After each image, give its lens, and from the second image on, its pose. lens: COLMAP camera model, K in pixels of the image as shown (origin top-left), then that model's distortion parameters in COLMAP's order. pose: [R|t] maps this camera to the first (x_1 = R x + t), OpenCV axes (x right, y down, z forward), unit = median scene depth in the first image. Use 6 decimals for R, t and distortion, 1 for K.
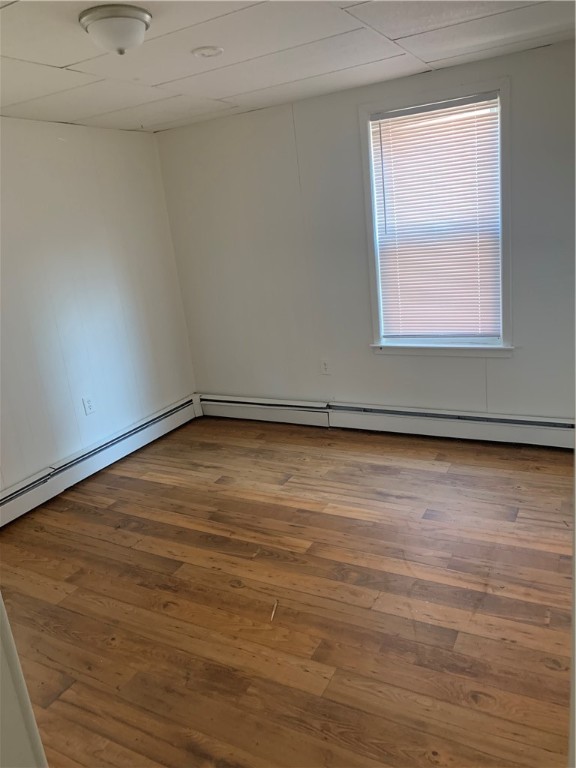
lens RADIAL K [[568.5, 0, 301.4], [0, 568.5, 381.4], [0, 0, 1]] dist [0.024136, -0.009919]
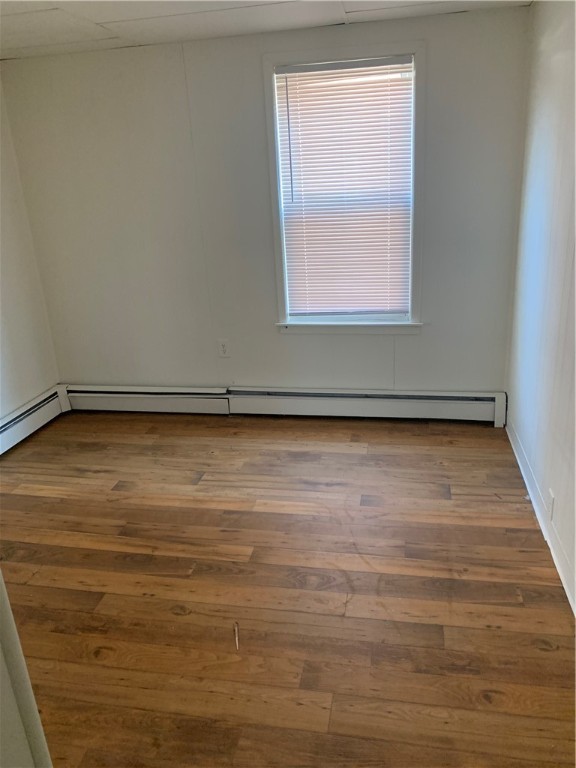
lens RADIAL K [[568.5, 0, 301.4], [0, 568.5, 381.4], [0, 0, 1]] dist [0.024136, -0.009919]
pose [[0.955800, -0.050120, 0.289714, -0.144065], [0.038961, 0.998264, 0.044161, -0.012176], [-0.291425, -0.030921, 0.956094, 0.126007]]
